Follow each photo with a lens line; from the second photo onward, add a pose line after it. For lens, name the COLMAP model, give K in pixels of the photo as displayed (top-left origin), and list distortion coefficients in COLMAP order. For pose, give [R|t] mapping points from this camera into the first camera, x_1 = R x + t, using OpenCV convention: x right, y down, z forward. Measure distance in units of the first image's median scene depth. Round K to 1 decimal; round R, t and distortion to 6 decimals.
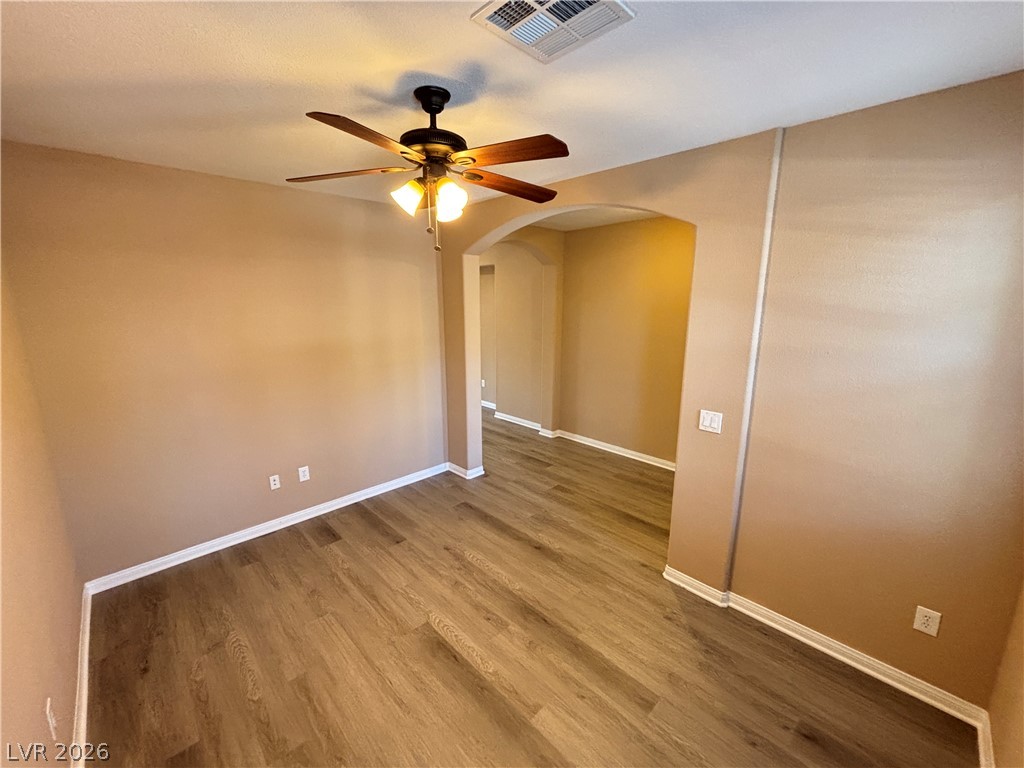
lens RADIAL K [[413.3, 0, 513.0], [0, 413.3, 382.6], [0, 0, 1]] dist [0.001206, -0.000324]
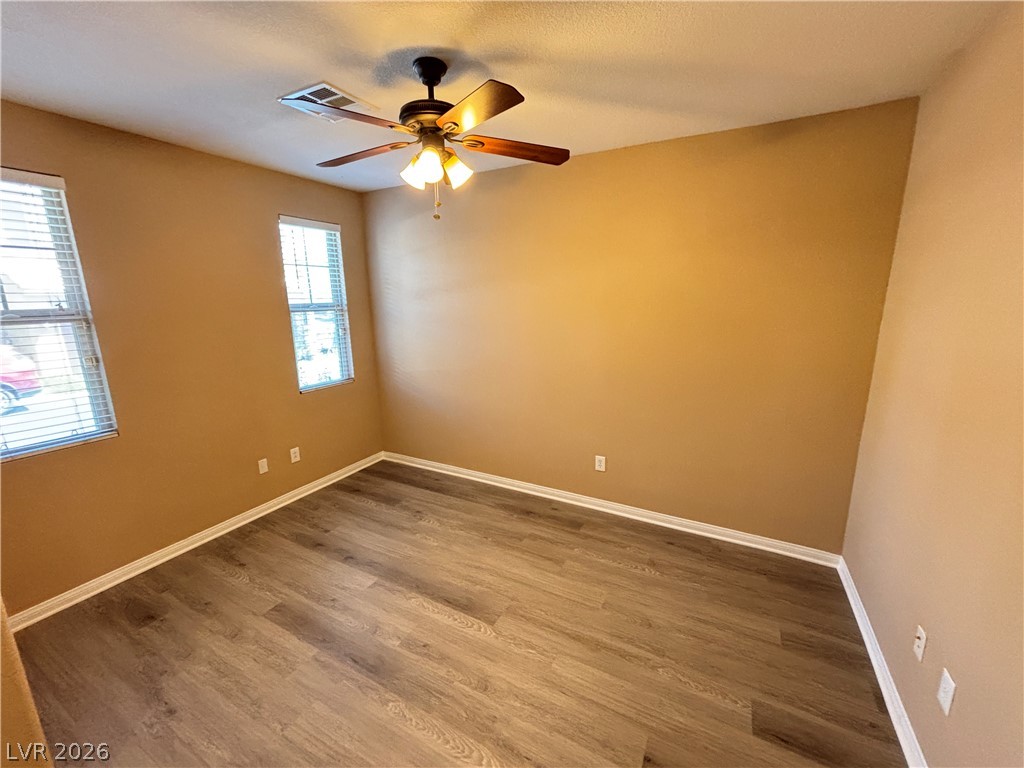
lens RADIAL K [[413.3, 0, 512.9], [0, 413.3, 383.0], [0, 0, 1]] dist [0.001206, -0.000324]
pose [[-0.953641, 0.073976, -0.291714, -0.021170], [-0.048219, 0.919236, 0.390743, -0.233673], [0.297060, 0.386695, -0.873054, 1.397980]]
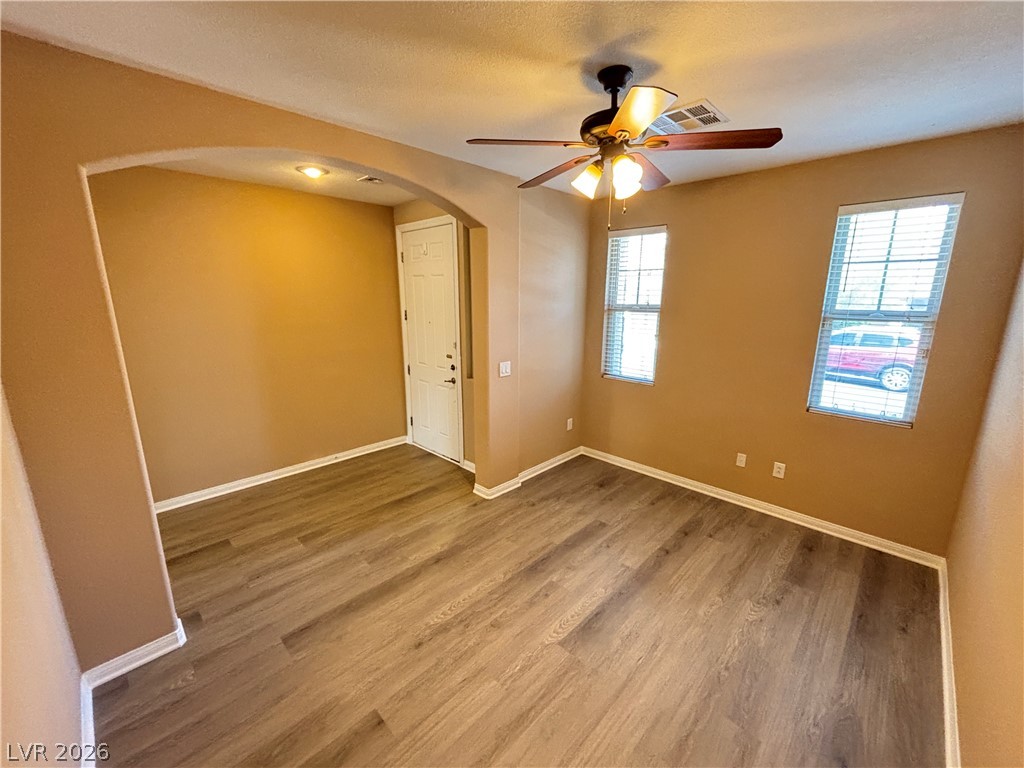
lens RADIAL K [[413.3, 0, 508.7], [0, 413.3, 383.0], [0, 0, 1]] dist [0.001206, -0.000324]
pose [[-0.017594, -0.216657, 0.976089, -0.830390], [0.198395, 0.956072, 0.215790, -0.147720], [-0.979964, 0.197448, 0.026163, 0.847669]]
